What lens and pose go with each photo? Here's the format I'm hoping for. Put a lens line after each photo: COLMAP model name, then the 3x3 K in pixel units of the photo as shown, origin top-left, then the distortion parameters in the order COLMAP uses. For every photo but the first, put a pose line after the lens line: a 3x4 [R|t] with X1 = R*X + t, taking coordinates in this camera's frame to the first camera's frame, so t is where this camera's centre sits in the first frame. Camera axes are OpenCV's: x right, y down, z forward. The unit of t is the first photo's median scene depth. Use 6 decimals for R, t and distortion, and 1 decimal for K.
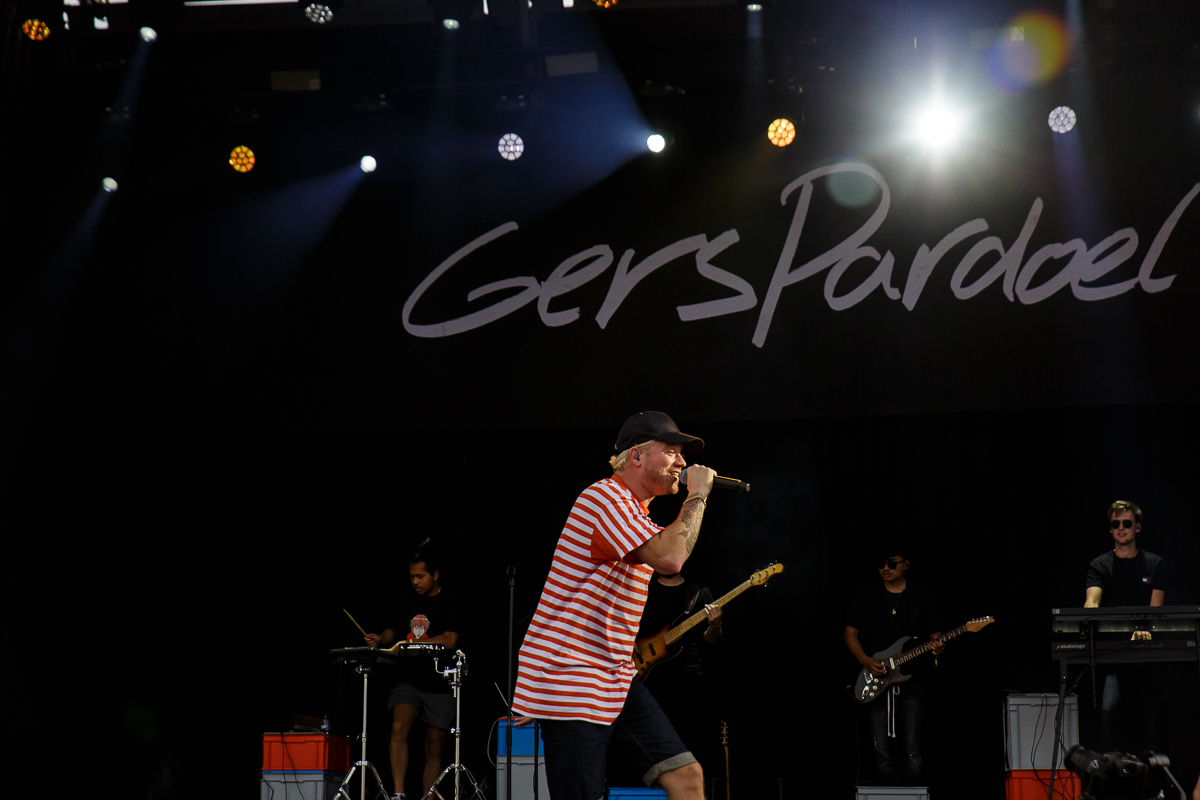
lens RADIAL K [[2290.0, 0, 615.8], [0, 2290.0, 405.4], [0, 0, 1]] dist [-0.004187, 0.195561]
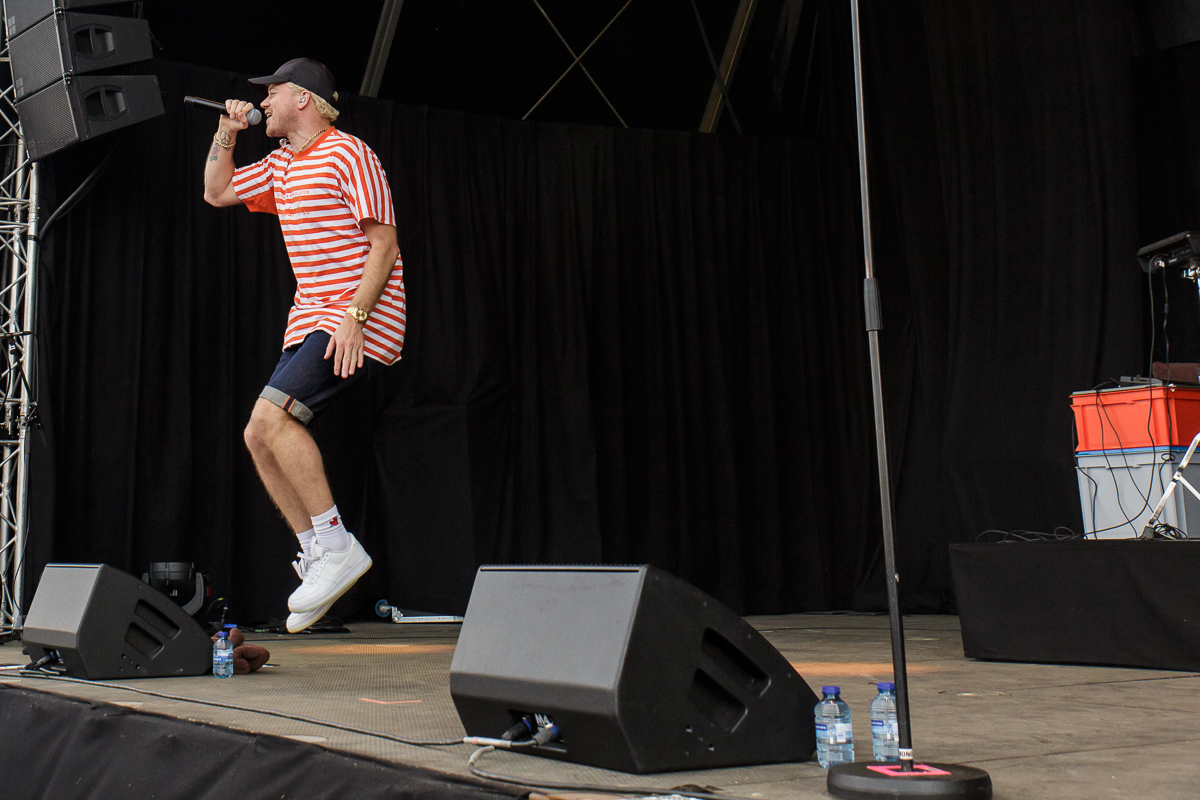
lens RADIAL K [[1676.8, 0, 318.5], [0, 1676.8, 212.1], [0, 0, 1]] dist [-0.029455, 0.031967]
pose [[0.611874, -0.164634, -0.773631, 0.068547], [0.154416, 0.984141, -0.087302, 0.081177], [0.775735, -0.066043, 0.627593, 0.438849]]
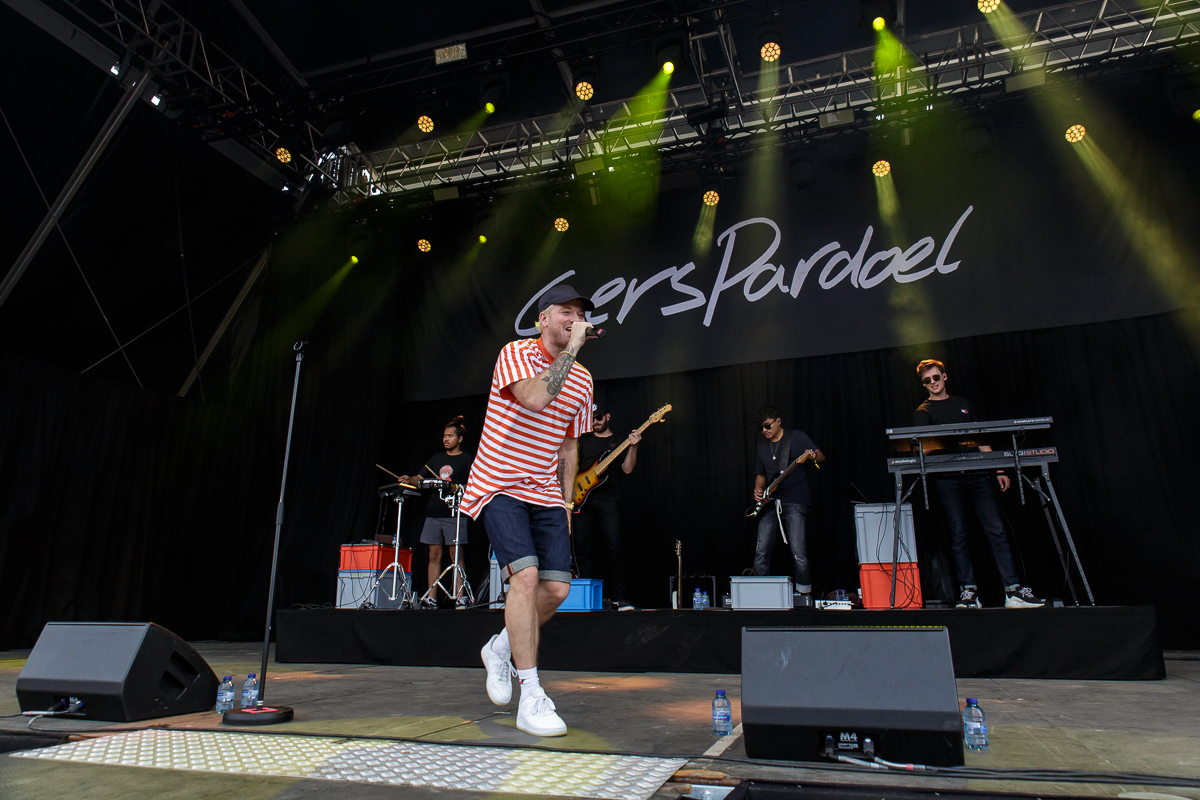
lens RADIAL K [[799.7, 0, 607.6], [0, 799.7, 396.4], [0, 0, 1]] dist [-0.000465, 0.006445]
pose [[0.987329, -0.040826, -0.153345, 0.080451], [0.029335, 0.996641, -0.076465, 0.073315], [0.155952, 0.070997, 0.985210, 0.406223]]
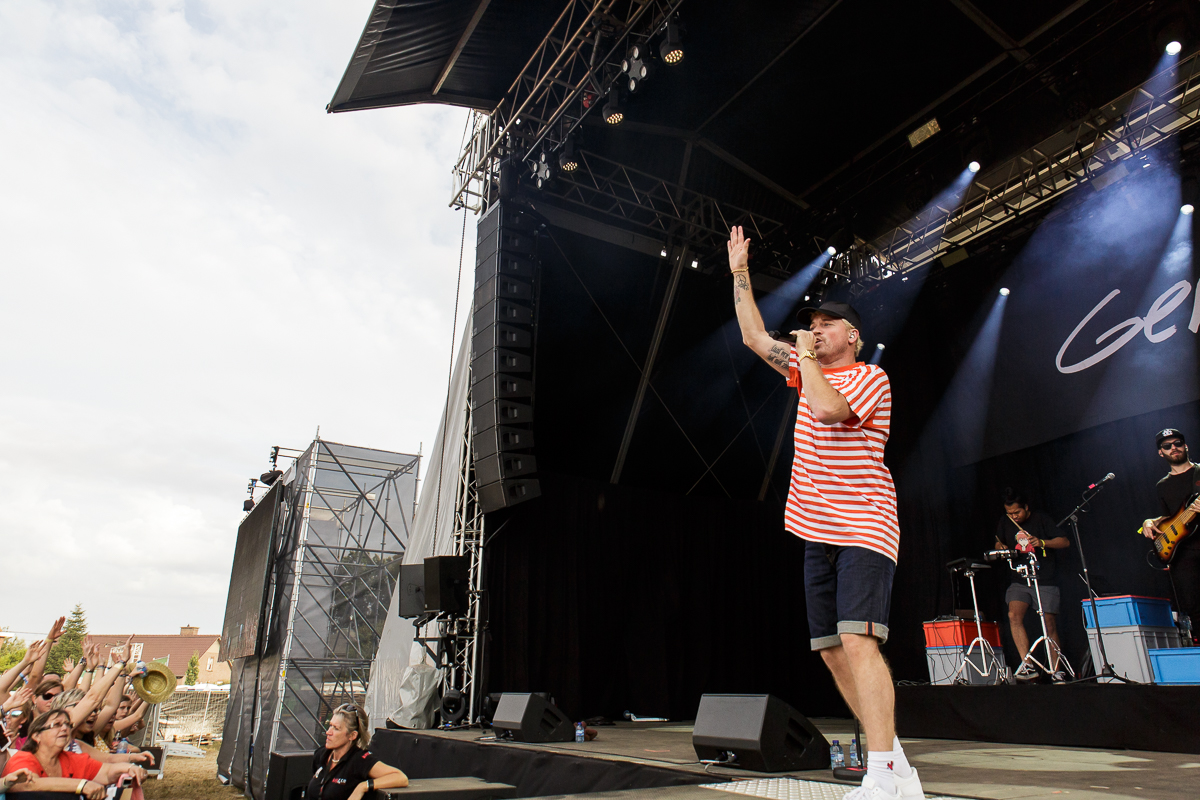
lens RADIAL K [[800.9, 0, 600.8], [0, 800.9, 397.8], [0, 0, 1]] dist [-0.005291, 0.000049]
pose [[0.645145, -0.264650, -0.716763, 0.107449], [0.144647, 0.963437, -0.225536, 0.069619], [0.750244, 0.041826, 0.659837, 0.377293]]
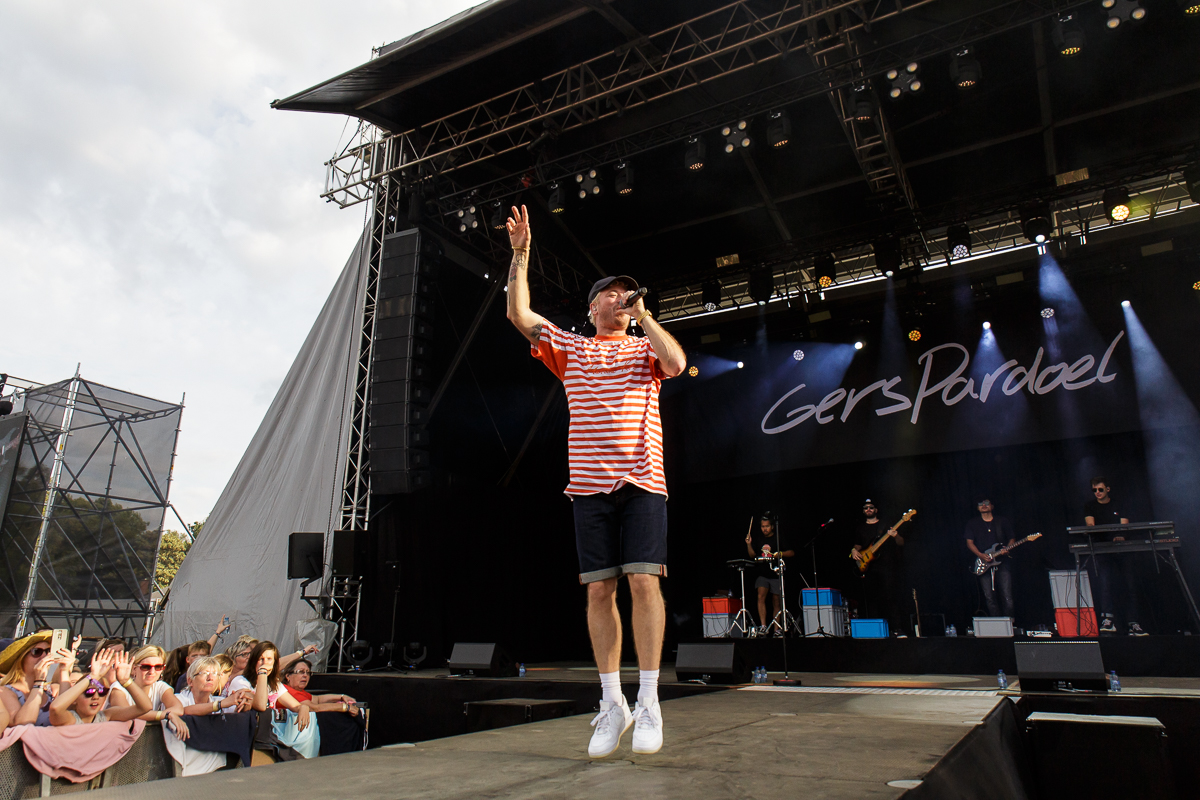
lens RADIAL K [[800.9, 0, 600.8], [0, 800.9, 397.8], [0, 0, 1]] dist [-0.005291, 0.000049]
pose [[0.938275, -0.102609, -0.330320, 0.035006], [0.067046, 0.990826, -0.117341, 0.021955], [0.339330, 0.087952, 0.936547, 0.131153]]
